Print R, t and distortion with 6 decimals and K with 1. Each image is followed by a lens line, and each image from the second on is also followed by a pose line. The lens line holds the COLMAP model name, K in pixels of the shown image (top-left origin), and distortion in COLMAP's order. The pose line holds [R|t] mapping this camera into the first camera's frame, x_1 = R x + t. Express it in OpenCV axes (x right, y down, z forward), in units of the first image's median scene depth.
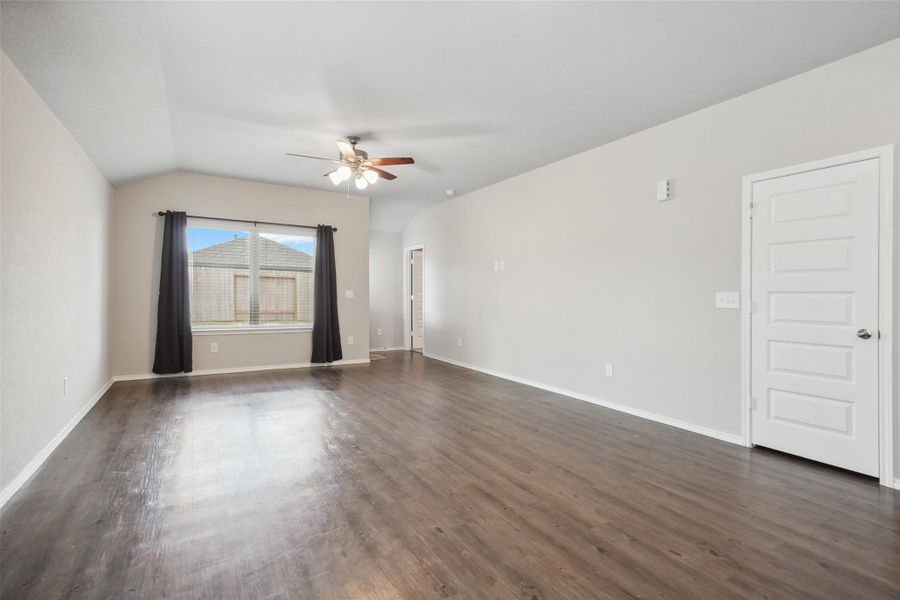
lens RADIAL K [[432.2, 0, 450.0], [0, 432.2, 300.0], [0, 0, 1]] dist [0.015929, -0.000069]
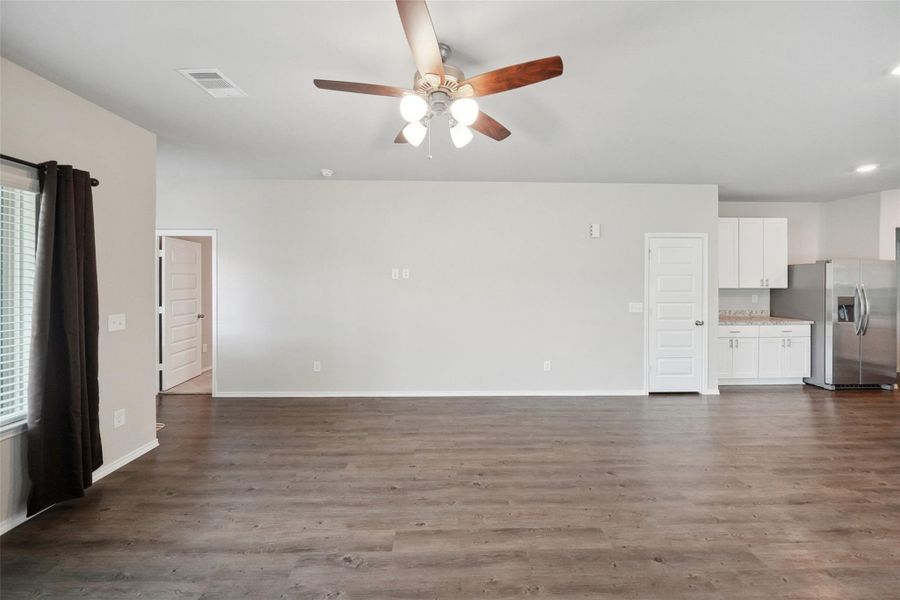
lens RADIAL K [[317.6, 0, 453.6], [0, 317.6, 282.3], [0, 0, 1]] dist [-0.003384, -0.000139]
pose [[0.490490, -0.013914, 0.871336, -0.406847], [0.014179, 0.999868, 0.007985, -0.064096], [-0.871332, 0.008438, 0.490622, 0.579125]]
